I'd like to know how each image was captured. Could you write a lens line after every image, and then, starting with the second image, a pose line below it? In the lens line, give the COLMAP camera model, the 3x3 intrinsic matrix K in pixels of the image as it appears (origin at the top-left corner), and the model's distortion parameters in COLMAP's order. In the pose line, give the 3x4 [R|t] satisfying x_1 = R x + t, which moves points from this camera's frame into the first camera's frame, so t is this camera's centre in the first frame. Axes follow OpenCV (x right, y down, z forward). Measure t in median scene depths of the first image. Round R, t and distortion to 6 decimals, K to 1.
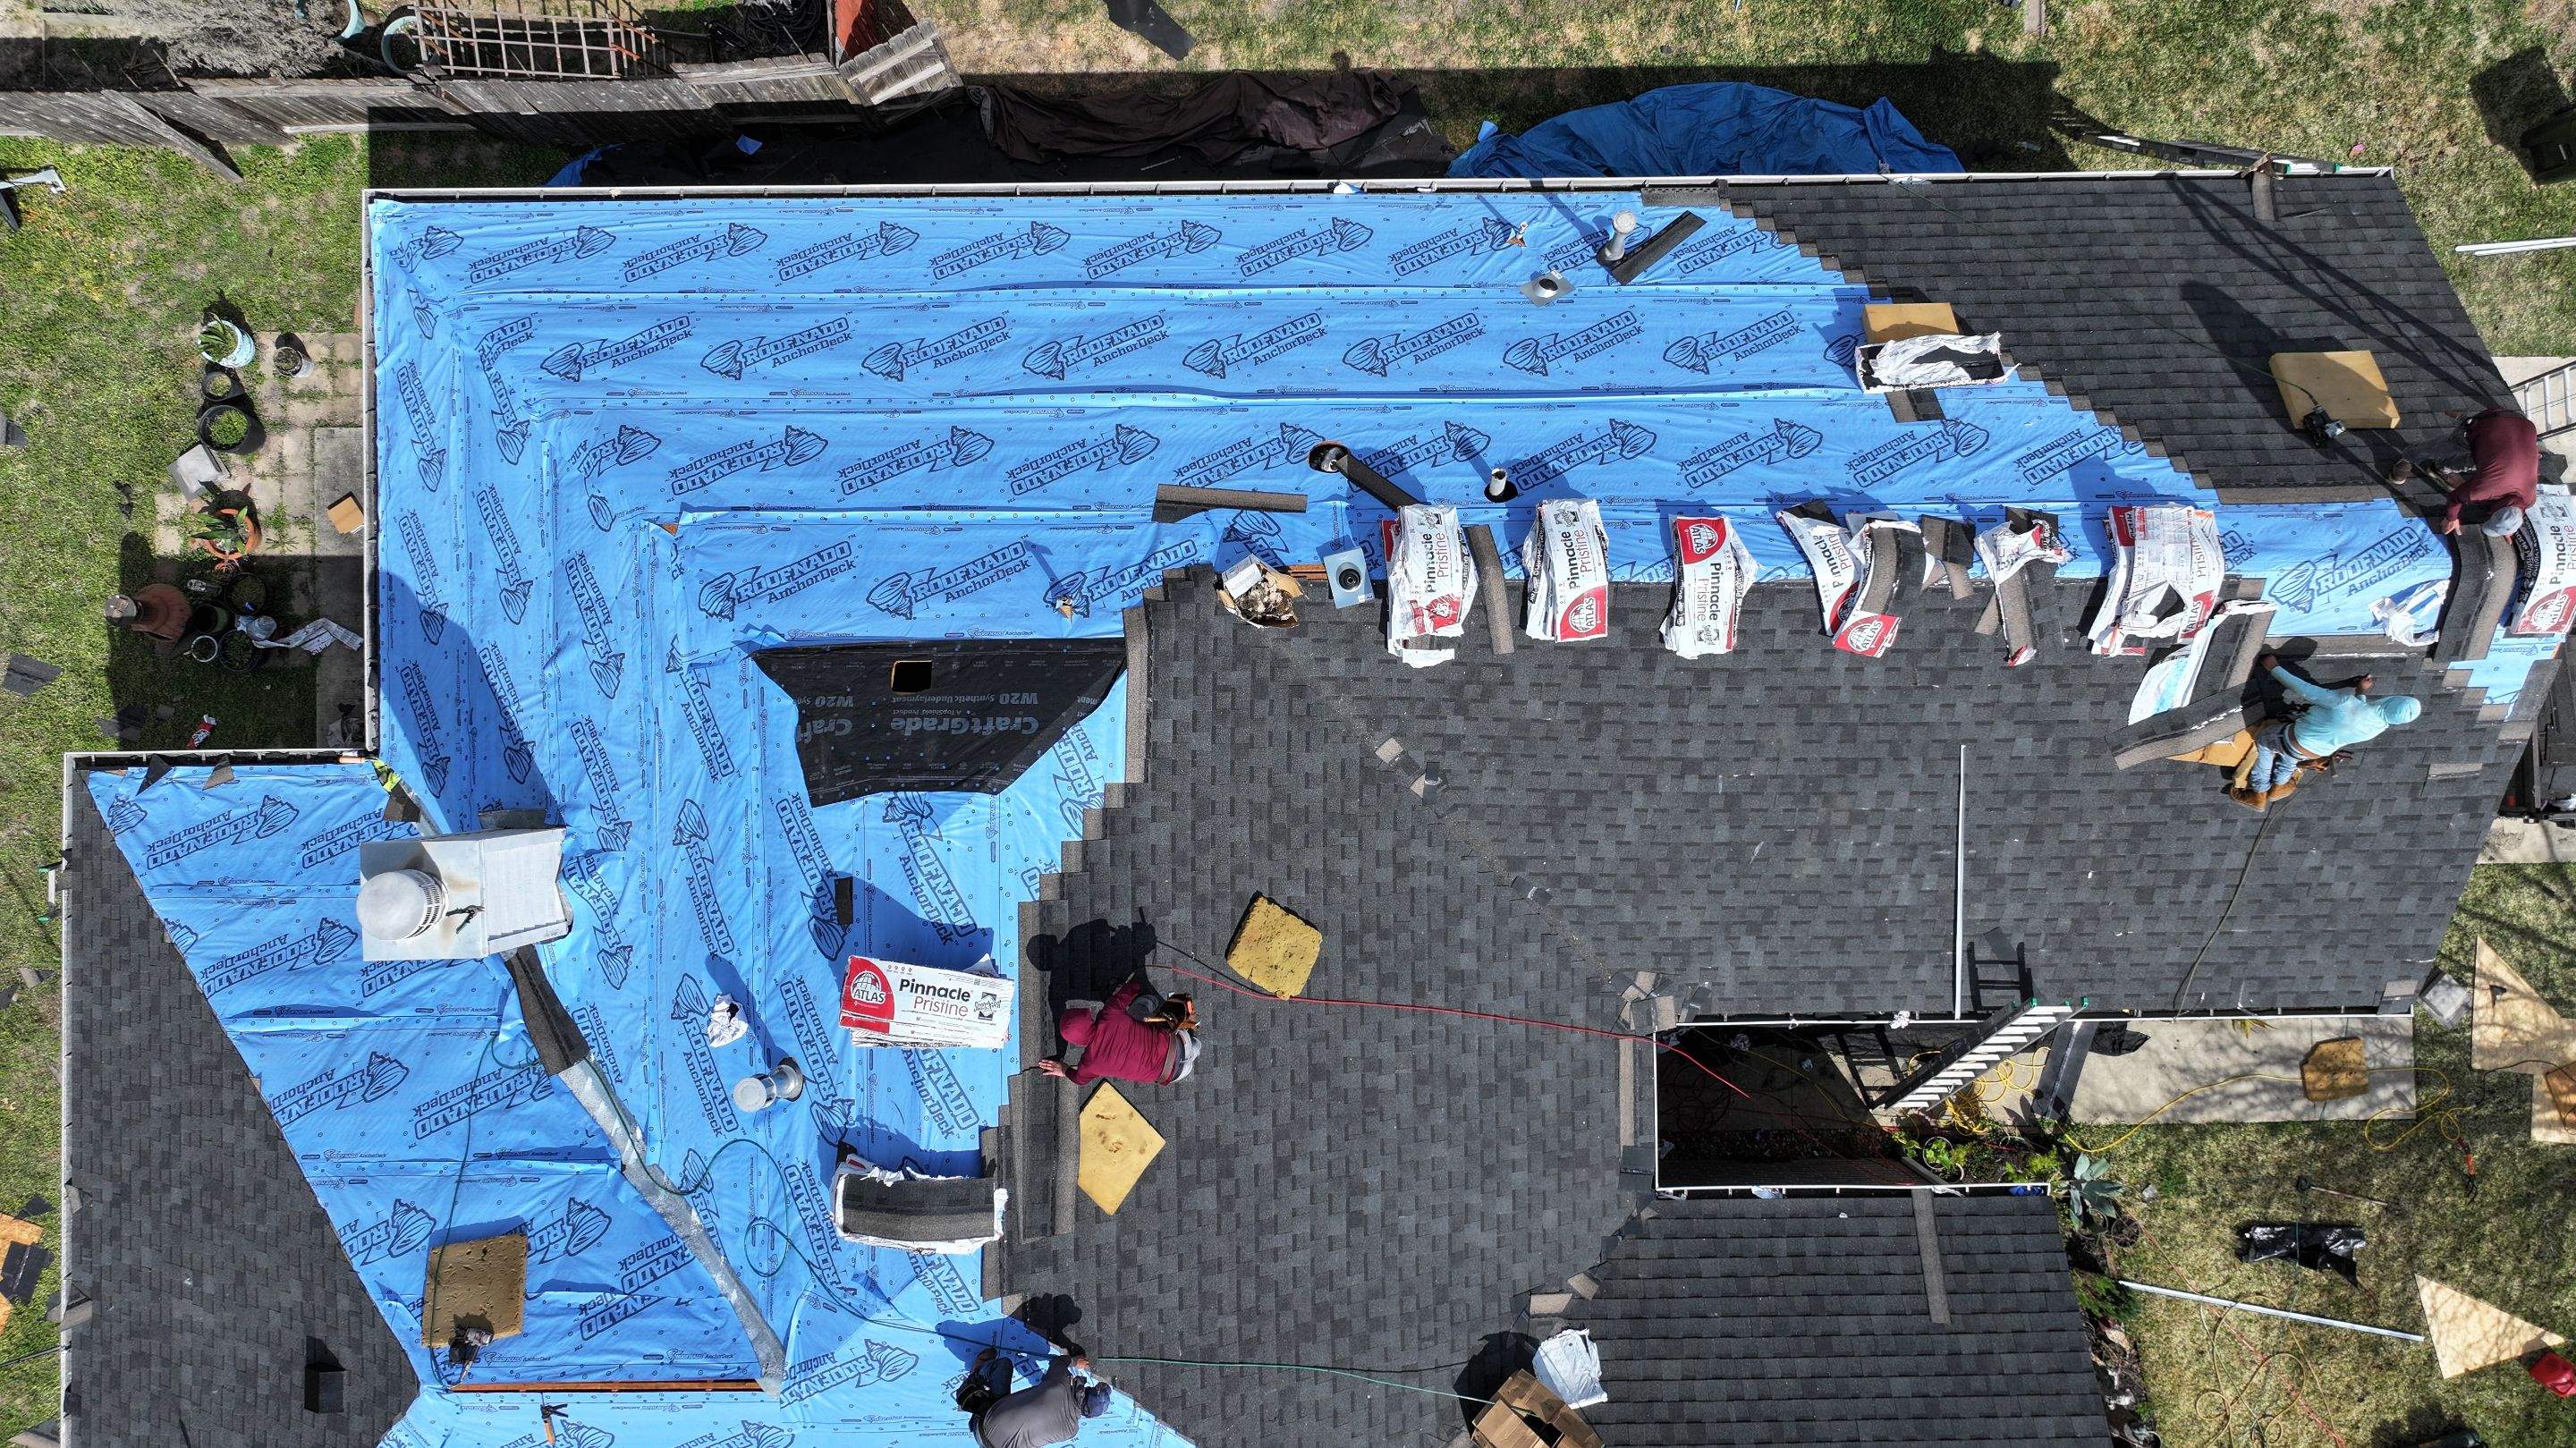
lens RADIAL K [[1810.1, 0, 1288.0], [0, 1810.1, 711.0], [0, 0, 1]] dist [-0.002653, 0.017039]
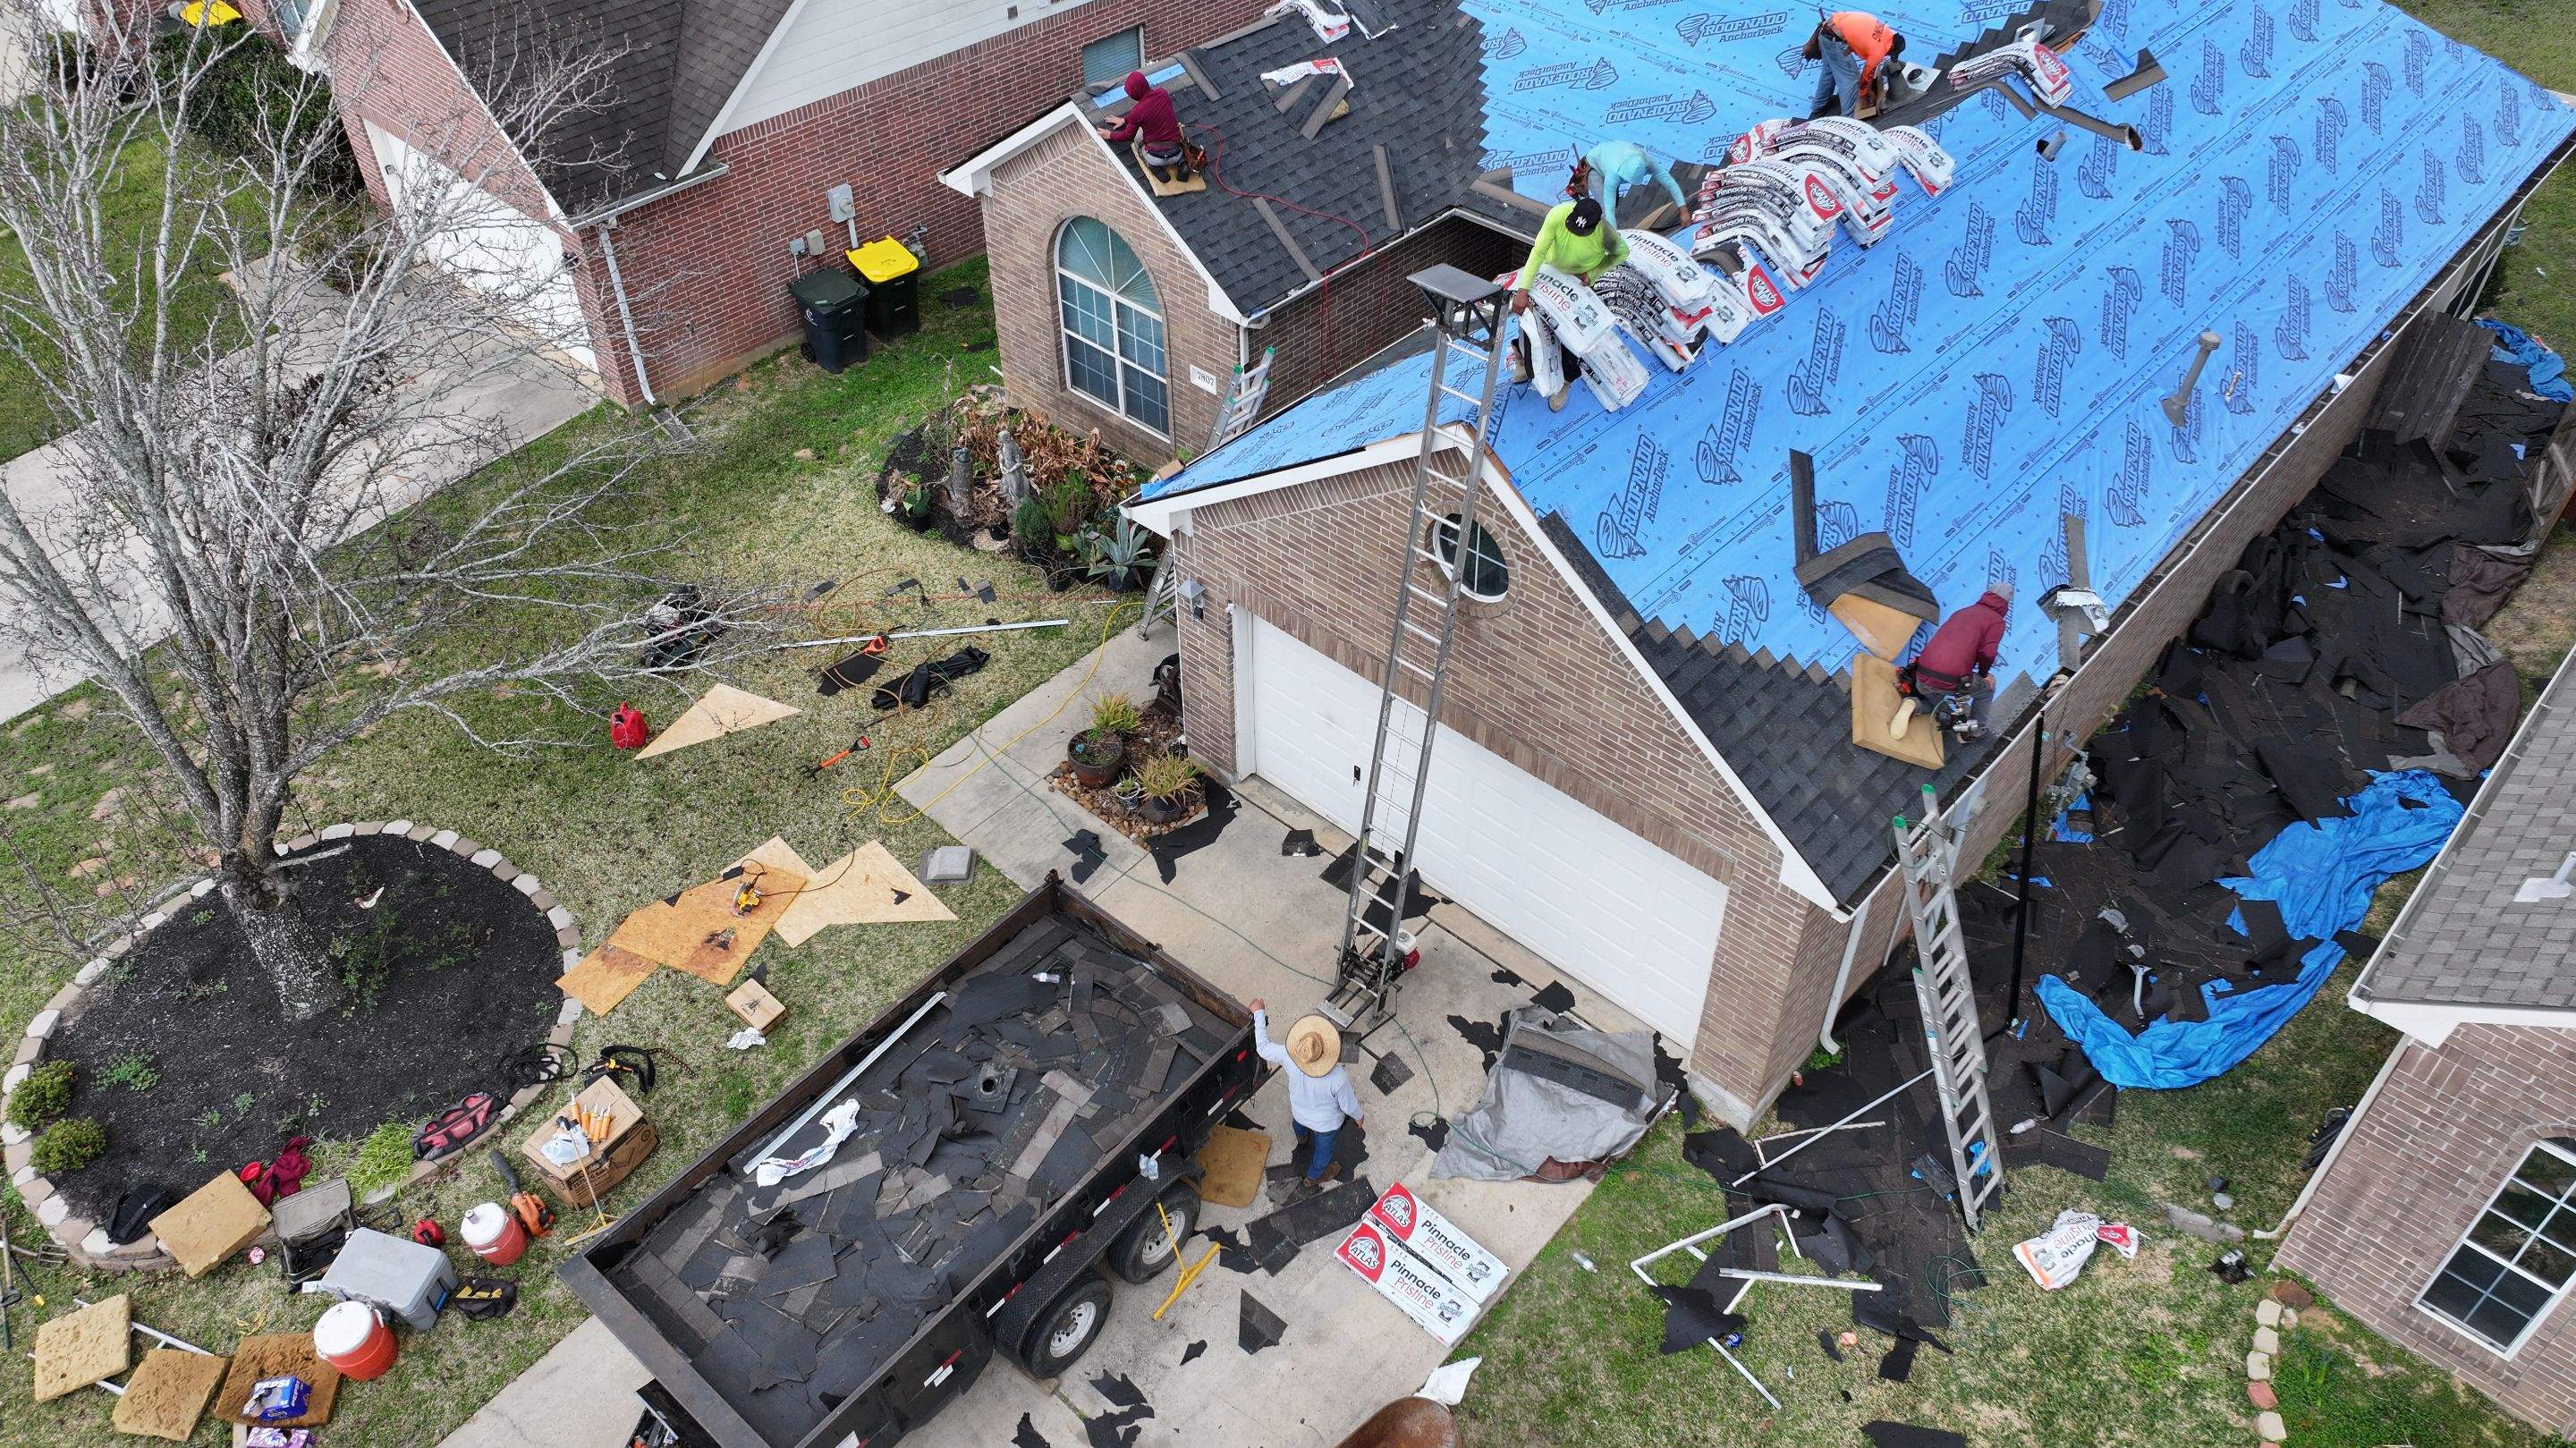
lens RADIAL K [[1810.1, 0, 1291.6], [0, 1810.1, 720.7], [0, 0, 1]] dist [-0.002653, 0.017039]
pose [[-0.688193, 0.487152, -0.537656, 1.284128], [-0.725315, -0.444017, 0.526086, -0.553055], [0.017556, 0.752019, 0.658908, 0.452812]]
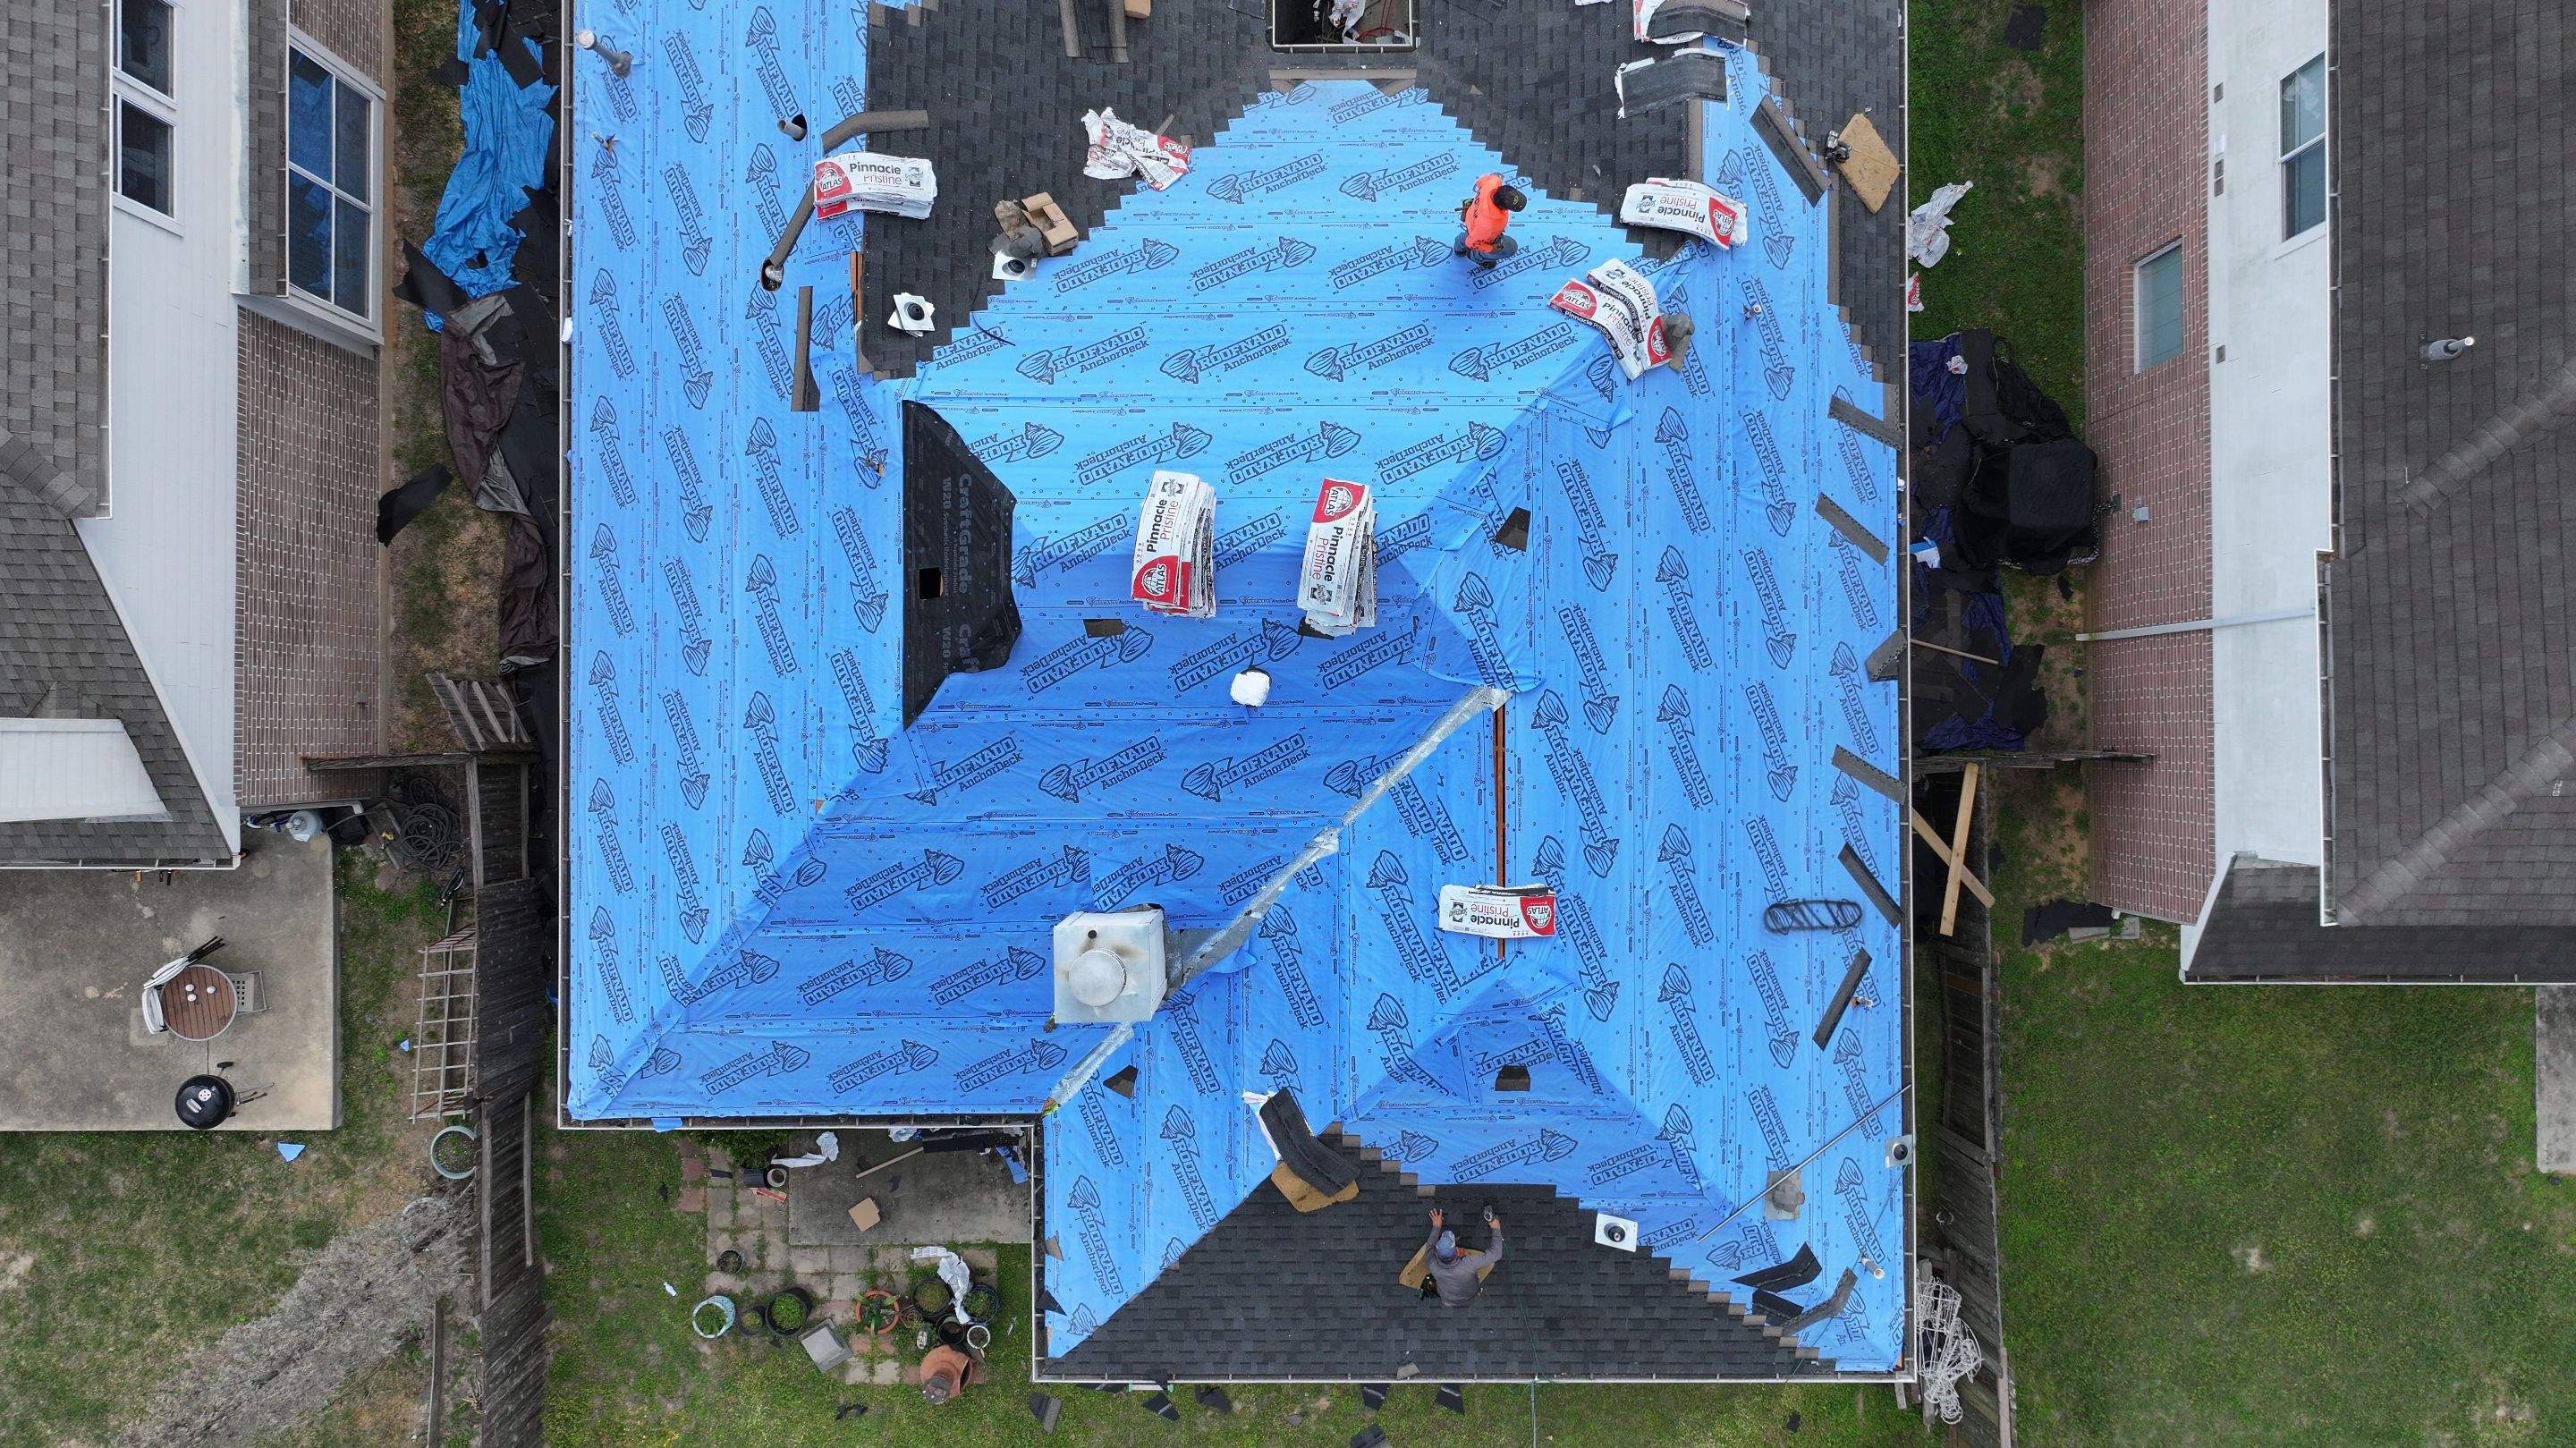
lens RADIAL K [[1810.1, 0, 1290.5], [0, 1810.1, 718.2], [0, 0, 1]] dist [-0.002653, 0.017039]
pose [[0.008814, -0.999871, 0.013392, -0.282714], [0.999914, 0.008943, 0.009605, 0.194063], [-0.009723, 0.013306, 0.999864, -0.207685]]
